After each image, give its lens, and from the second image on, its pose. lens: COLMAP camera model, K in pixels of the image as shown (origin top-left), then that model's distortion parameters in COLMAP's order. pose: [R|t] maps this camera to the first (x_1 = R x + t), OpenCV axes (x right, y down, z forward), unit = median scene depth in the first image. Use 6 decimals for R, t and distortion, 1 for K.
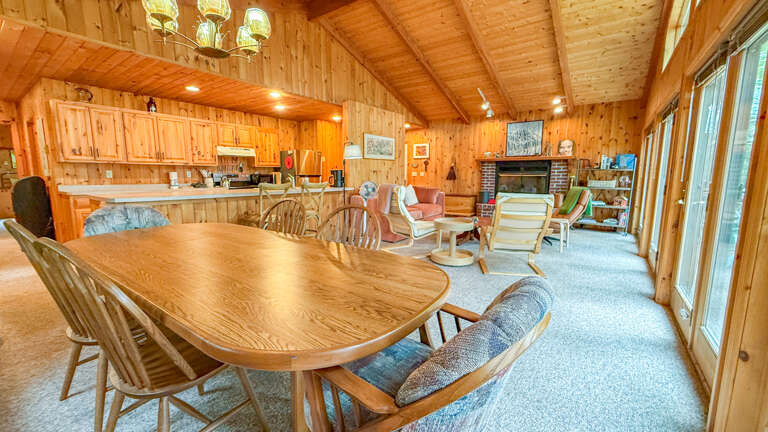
lens RADIAL K [[306.3, 0, 382.0], [0, 306.3, 216.6], [0, 0, 1]] dist [0.000513, 0.000648]
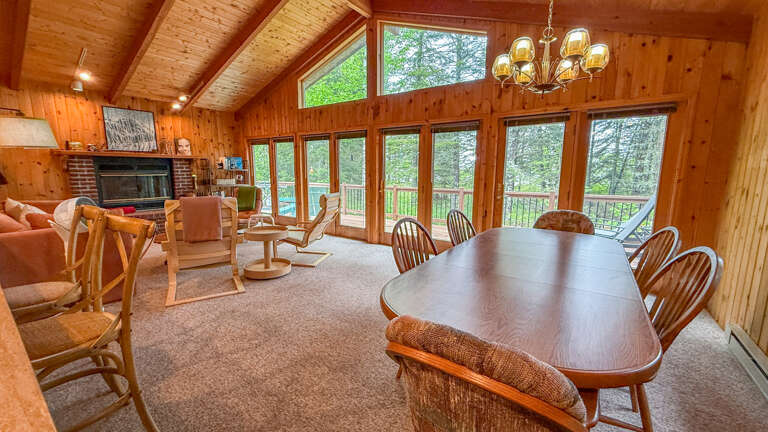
lens RADIAL K [[306.3, 0, 382.0], [0, 306.3, 216.6], [0, 0, 1]] dist [0.000513, 0.000648]
pose [[-0.005340, -0.153587, 0.988121, -0.494874], [0.129330, 0.979730, 0.152981, -0.088128], [-0.991587, 0.128611, 0.014632, 0.464928]]
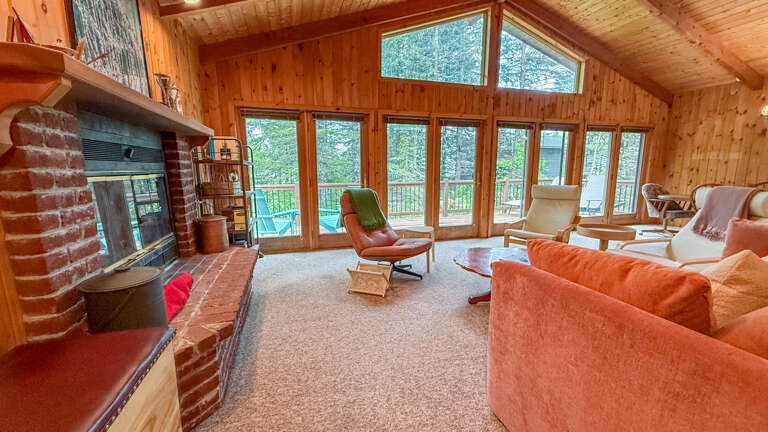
lens RADIAL K [[306.3, 0, 382.0], [0, 306.3, 216.6], [0, 0, 1]] dist [0.000513, 0.000648]
pose [[-0.800913, -0.100422, 0.590299, 0.165153], [0.081235, 0.958499, 0.273278, -0.210229], [-0.593244, 0.266825, -0.759517, 1.431947]]
